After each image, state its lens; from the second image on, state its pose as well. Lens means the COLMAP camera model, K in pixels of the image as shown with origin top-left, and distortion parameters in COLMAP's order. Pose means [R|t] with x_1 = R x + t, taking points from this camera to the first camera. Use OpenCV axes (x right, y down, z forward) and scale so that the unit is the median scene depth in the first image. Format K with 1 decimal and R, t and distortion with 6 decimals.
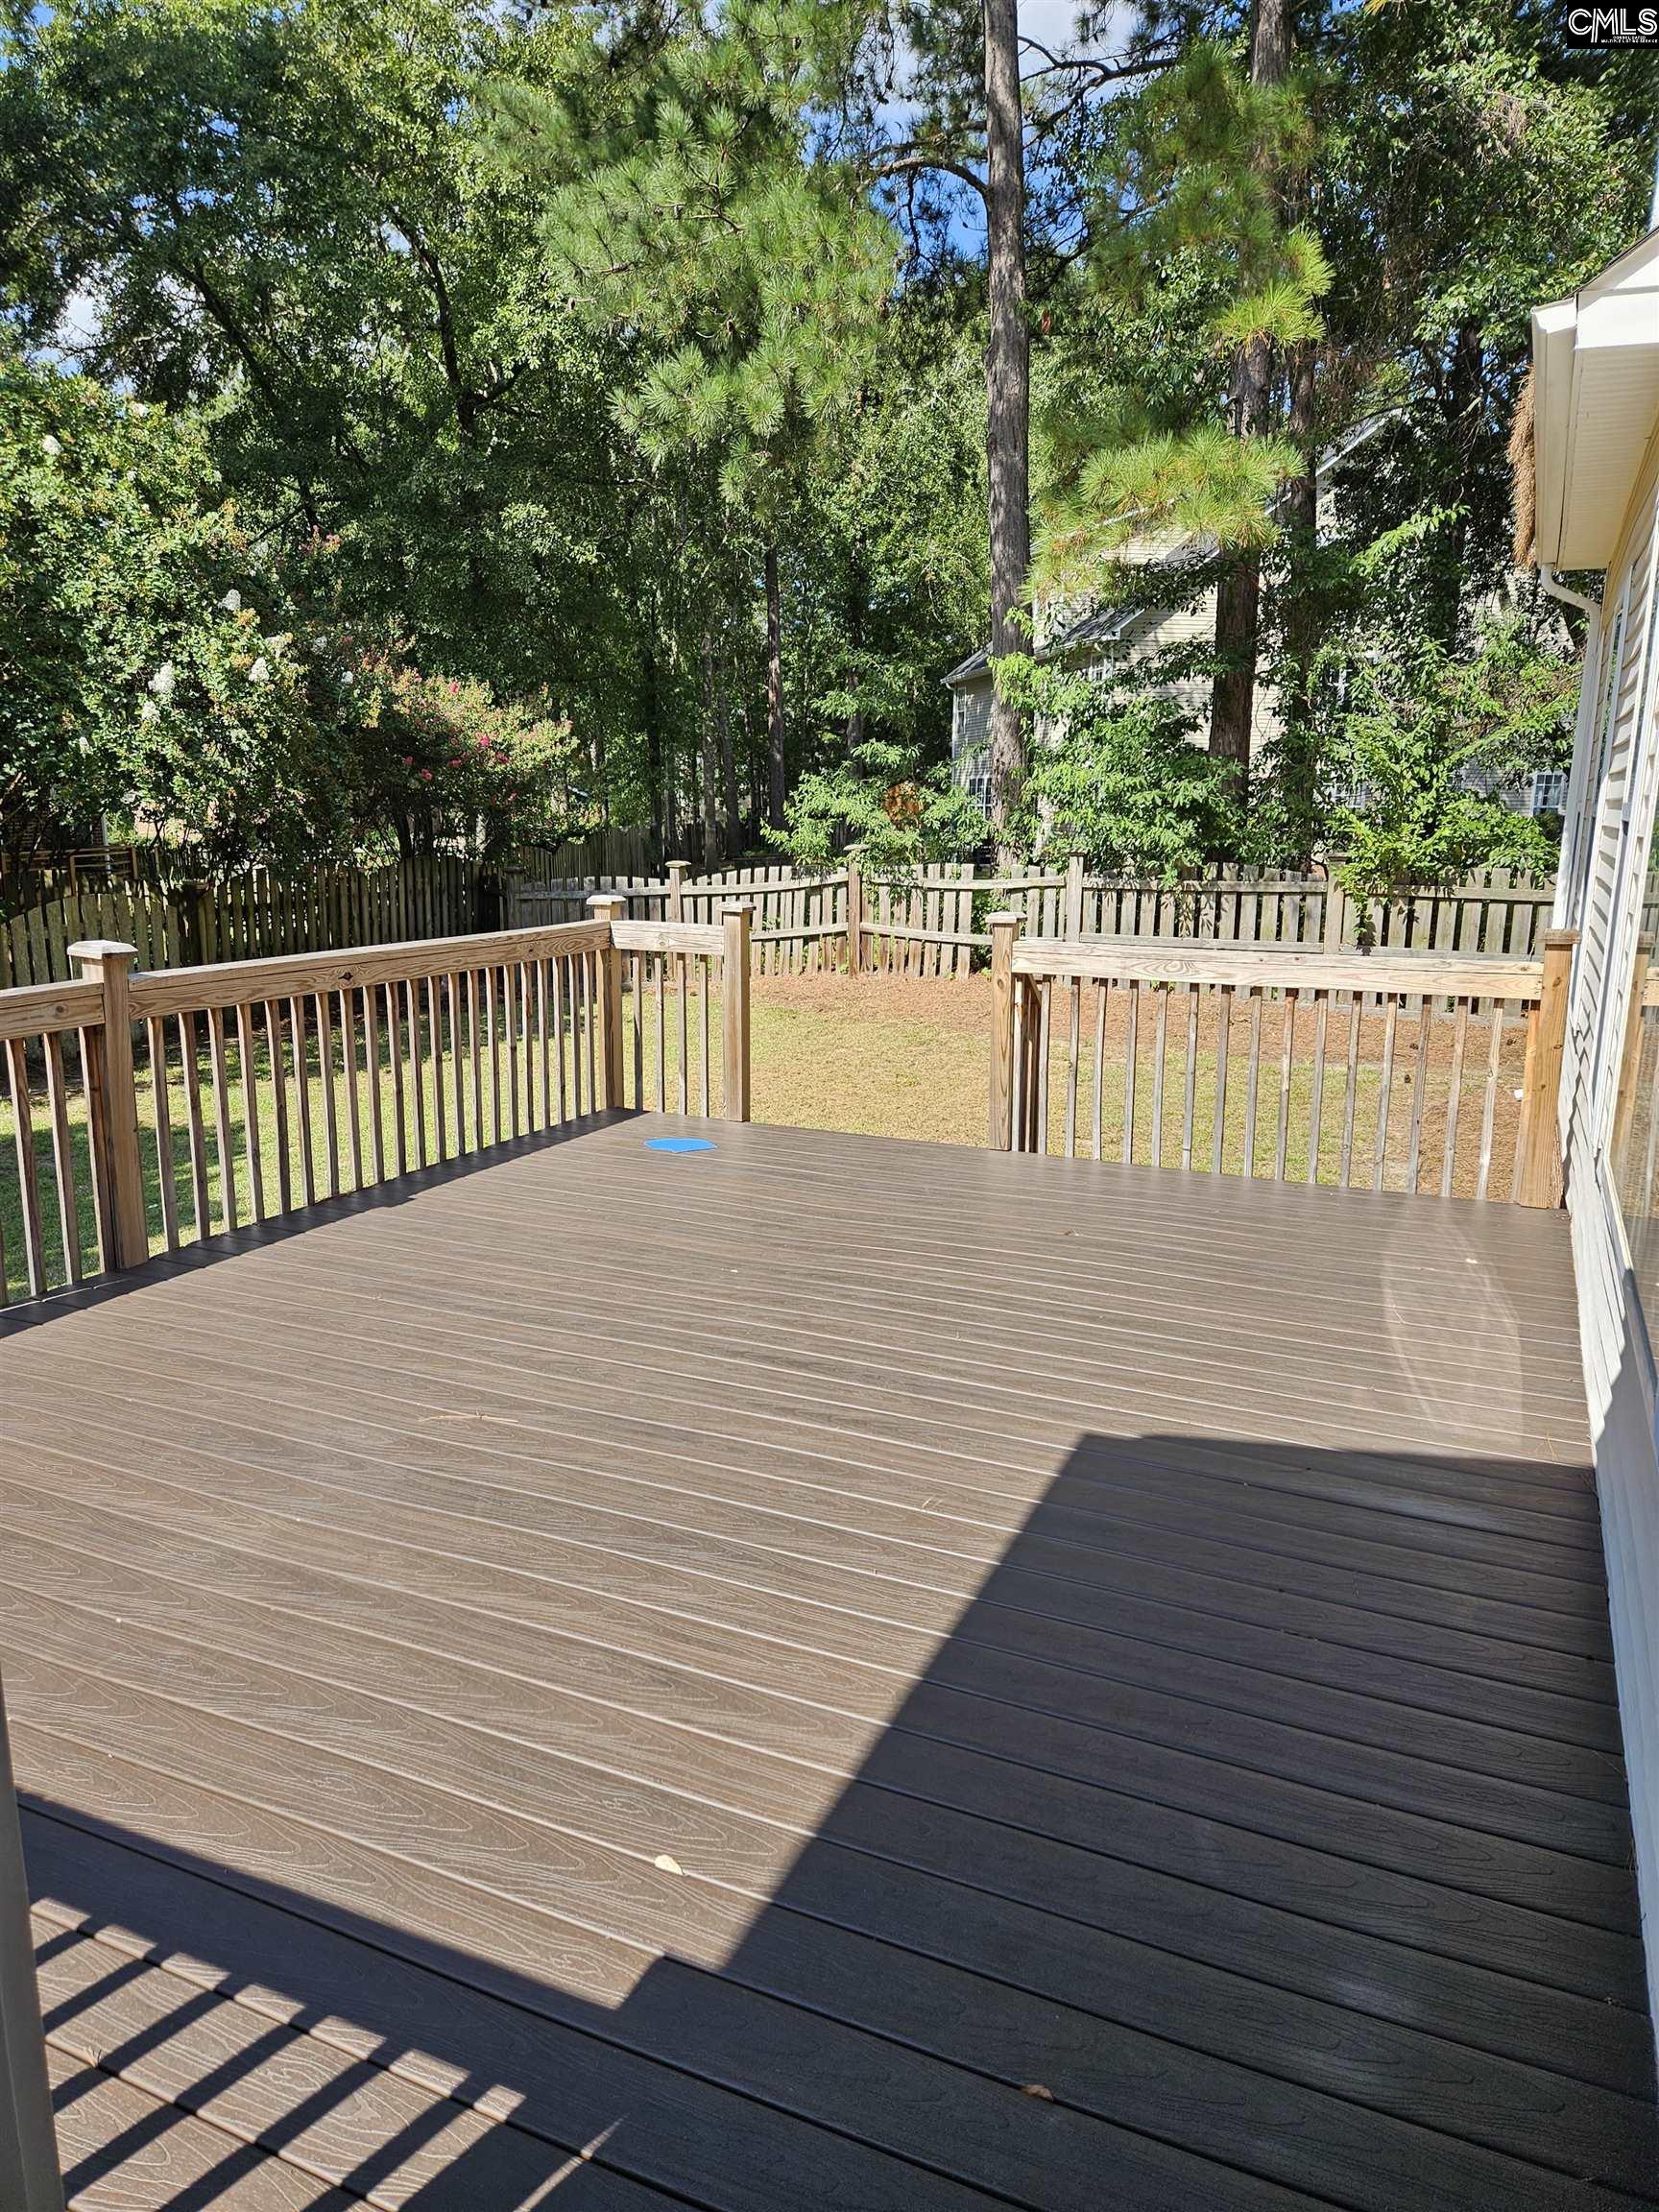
lens RADIAL K [[1482.0, 0, 824.3], [0, 1482.0, 1113.3], [0, 0, 1]] dist [0.070612, -0.047888]
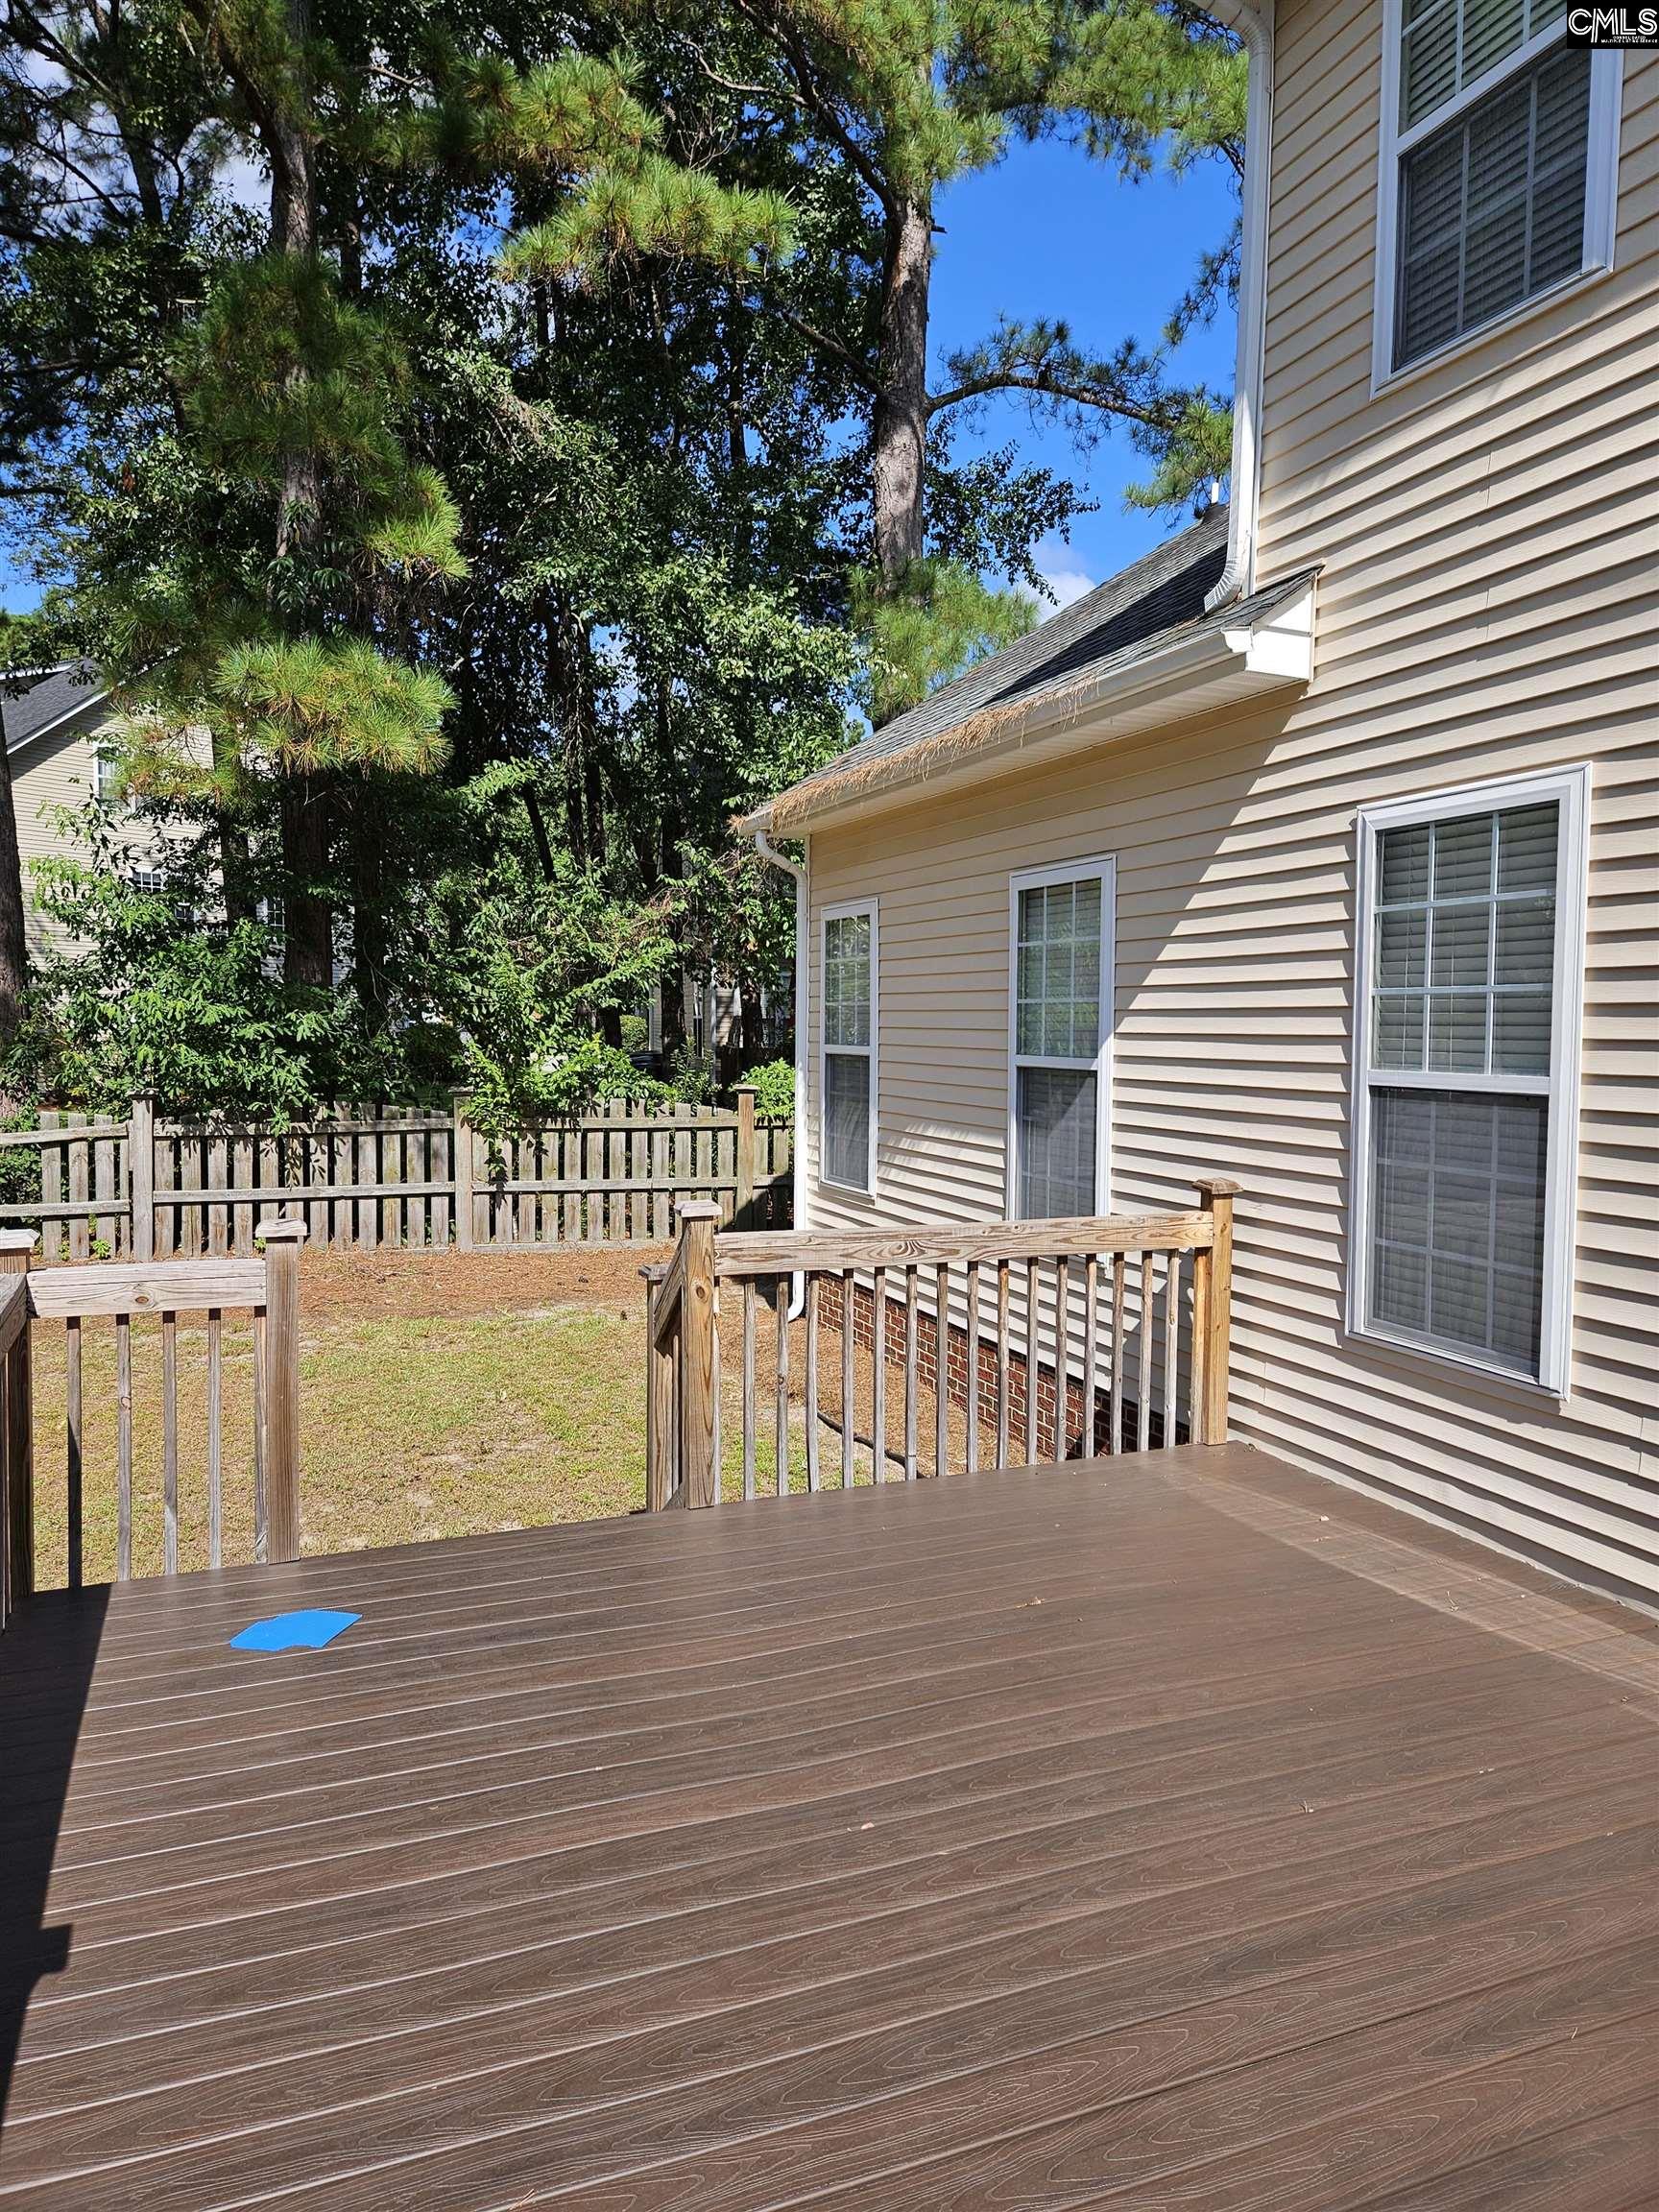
lens RADIAL K [[1482.0, 0, 823.9], [0, 1482.0, 1100.7], [0, 0, 1]] dist [0.070612, -0.047888]
pose [[0.684530, -0.043231, 0.727702, -0.187739], [0.150281, 0.985167, -0.082840, -0.052322], [-0.713326, 0.166066, 0.680873, 0.189648]]
